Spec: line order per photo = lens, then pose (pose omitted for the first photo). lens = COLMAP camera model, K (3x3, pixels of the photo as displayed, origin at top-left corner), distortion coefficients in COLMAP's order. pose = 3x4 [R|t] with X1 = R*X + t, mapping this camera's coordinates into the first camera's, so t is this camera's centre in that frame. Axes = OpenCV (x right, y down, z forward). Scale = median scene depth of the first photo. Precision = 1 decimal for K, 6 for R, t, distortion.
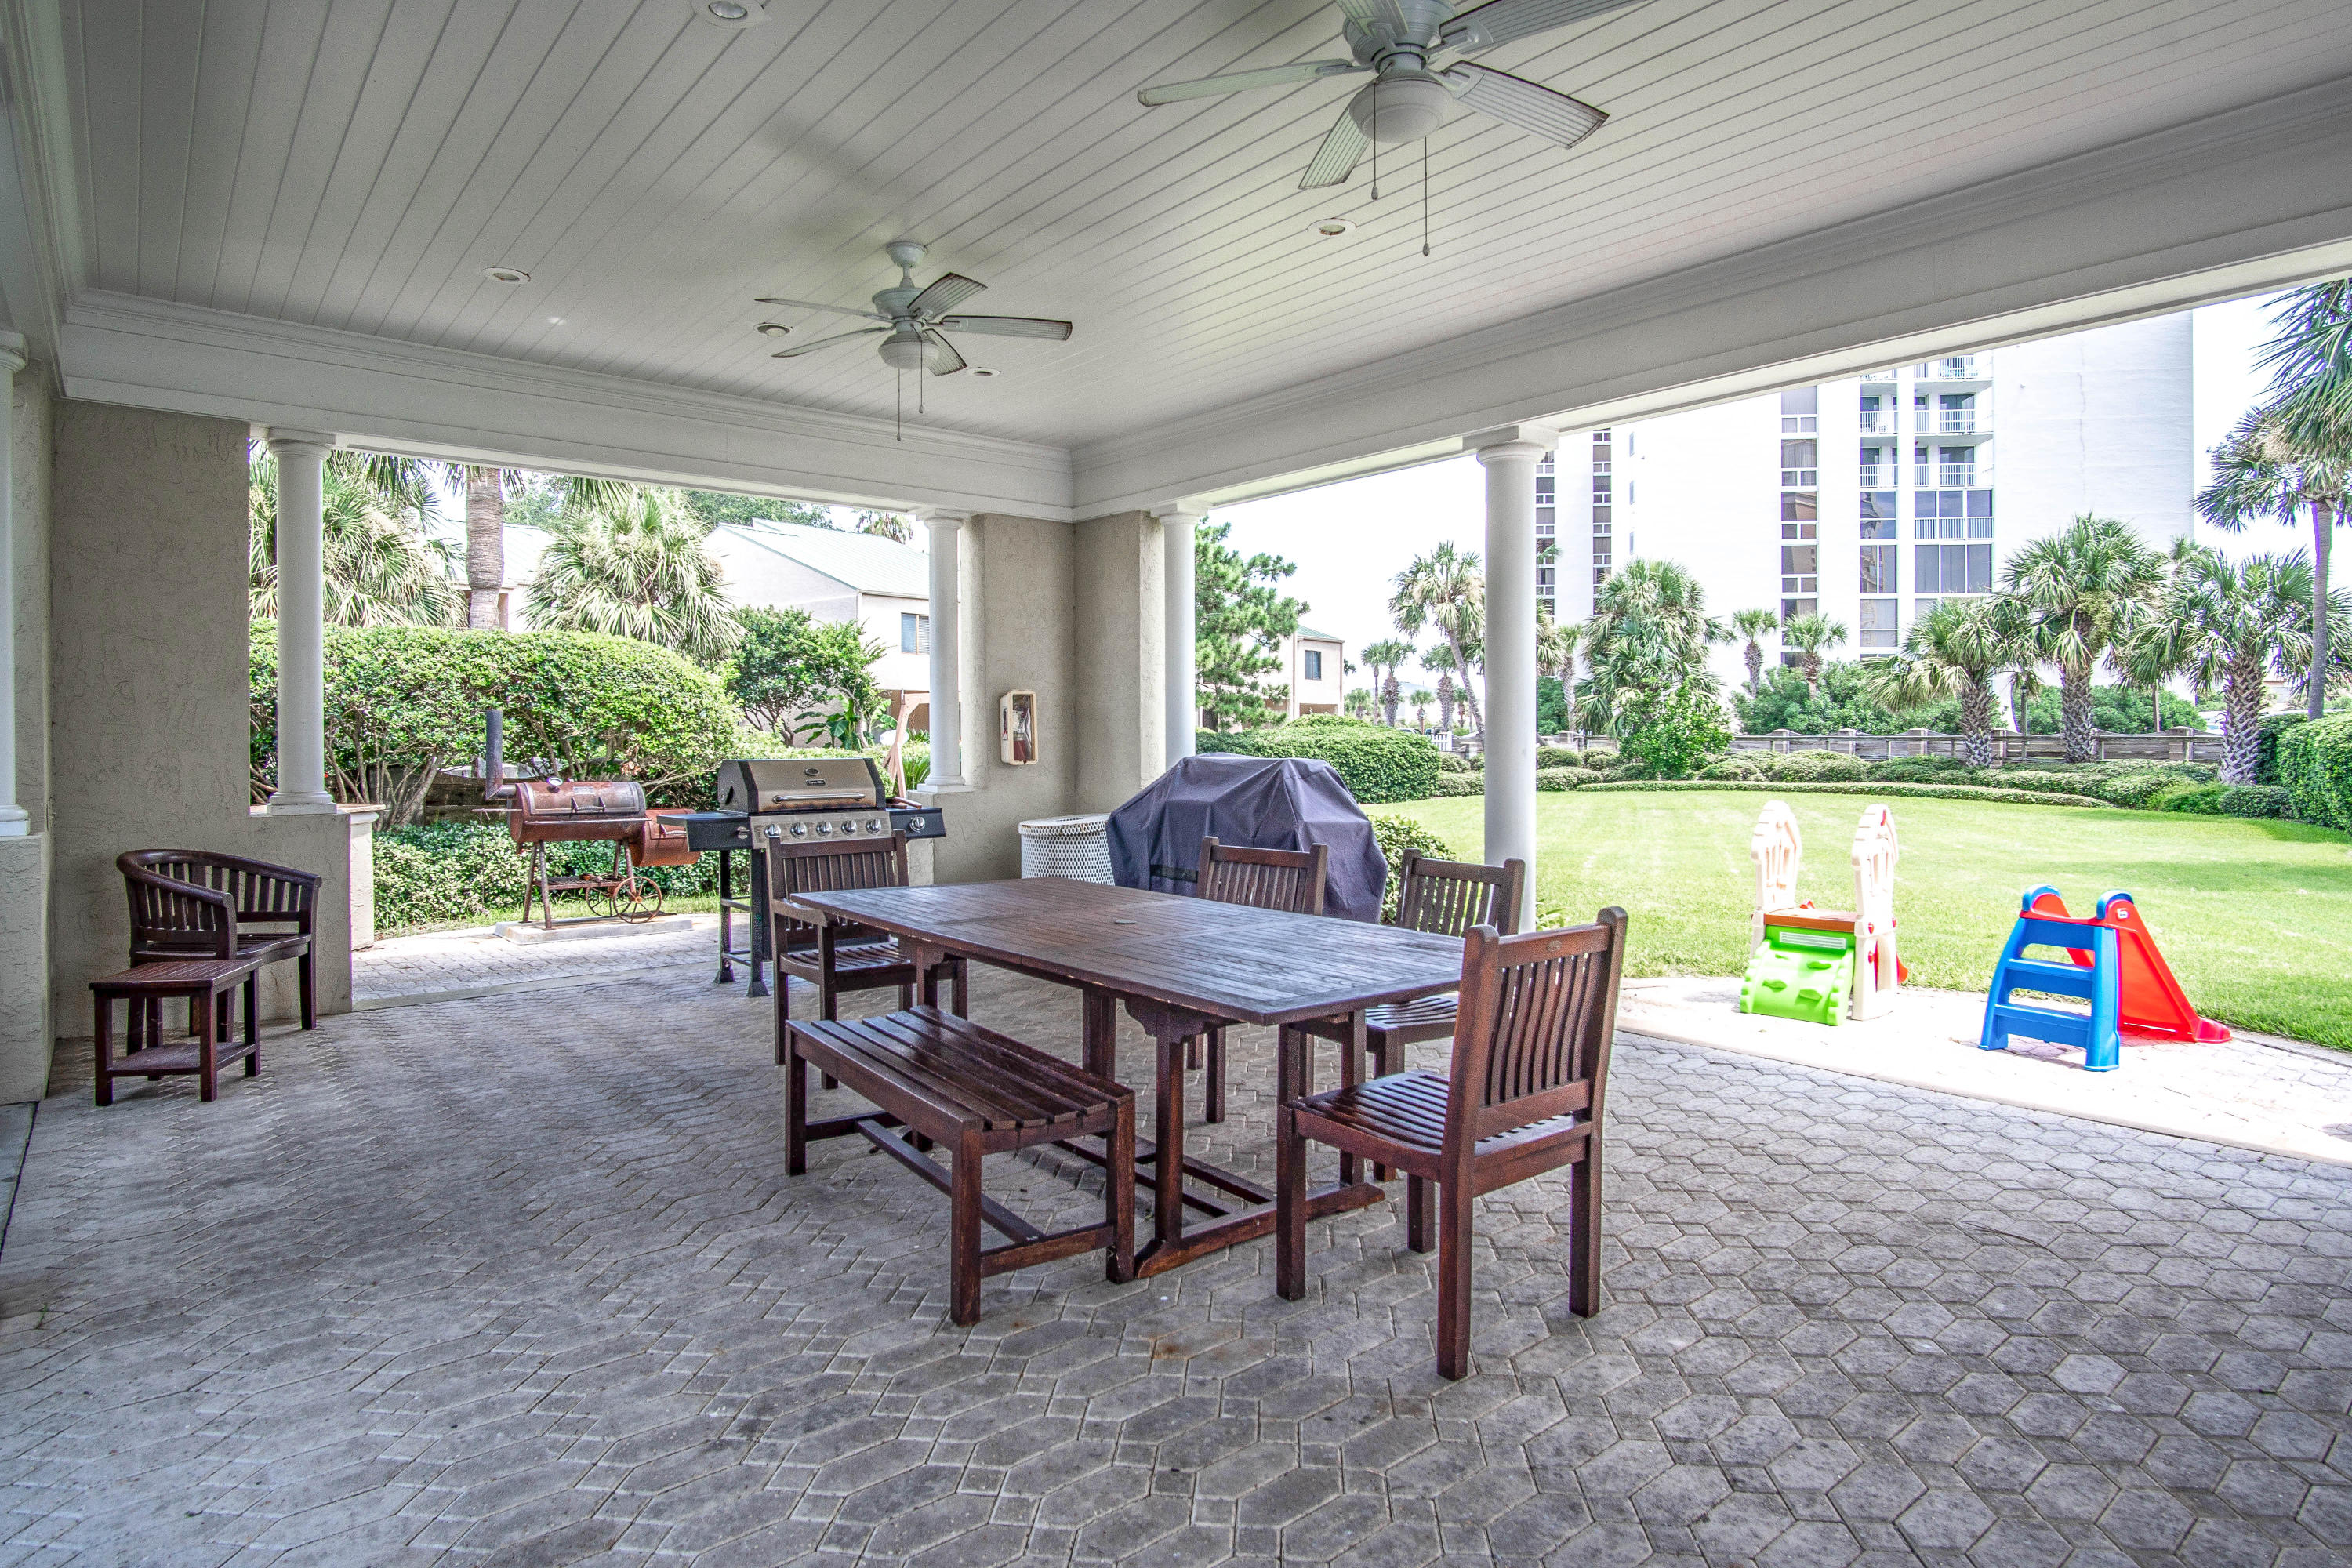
lens RADIAL K [[1324.8, 0, 1177.9], [0, 1324.8, 739.4], [0, 0, 1]] dist [-0.022209, -0.000262]
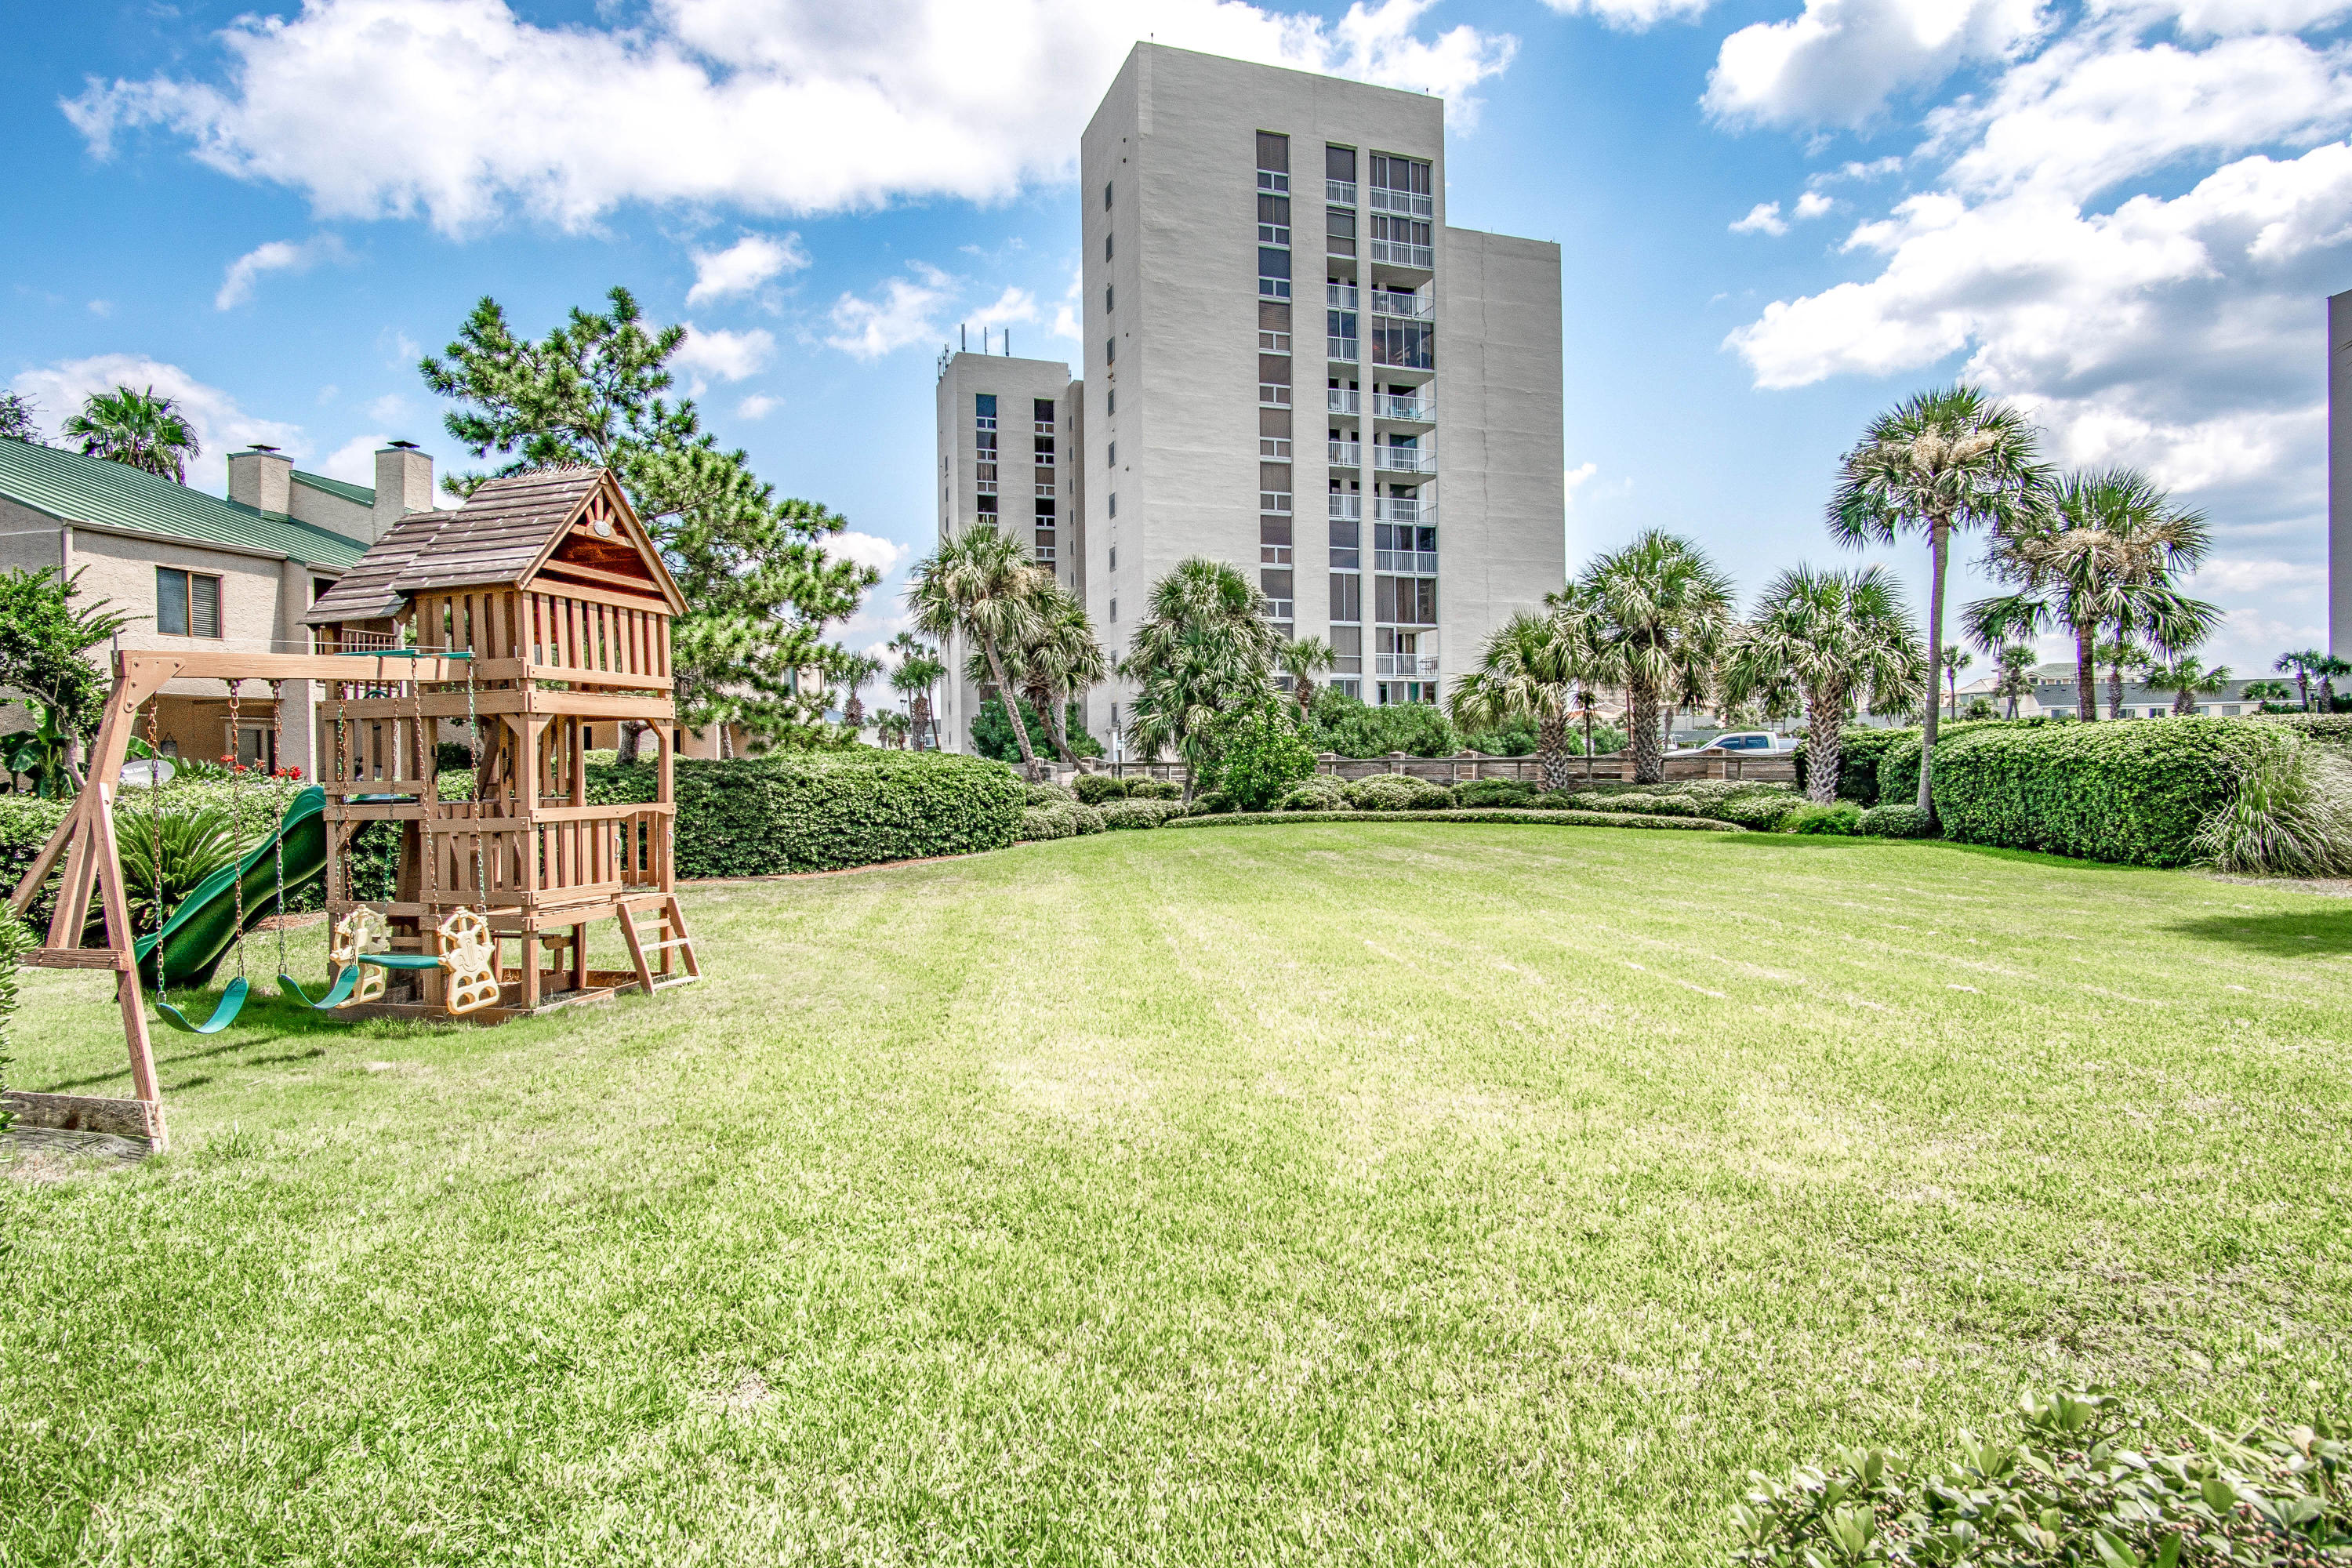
lens RADIAL K [[1277.2, 0, 1176.0], [0, 1277.2, 784.0], [0, 0, 1]] dist [-0.027308, -0.000256]
pose [[0.894396, -0.016004, 0.446990, -0.053422], [0.010693, 0.999839, 0.014402, 0.000215], [-0.447149, -0.008102, 0.894423, 0.297642]]
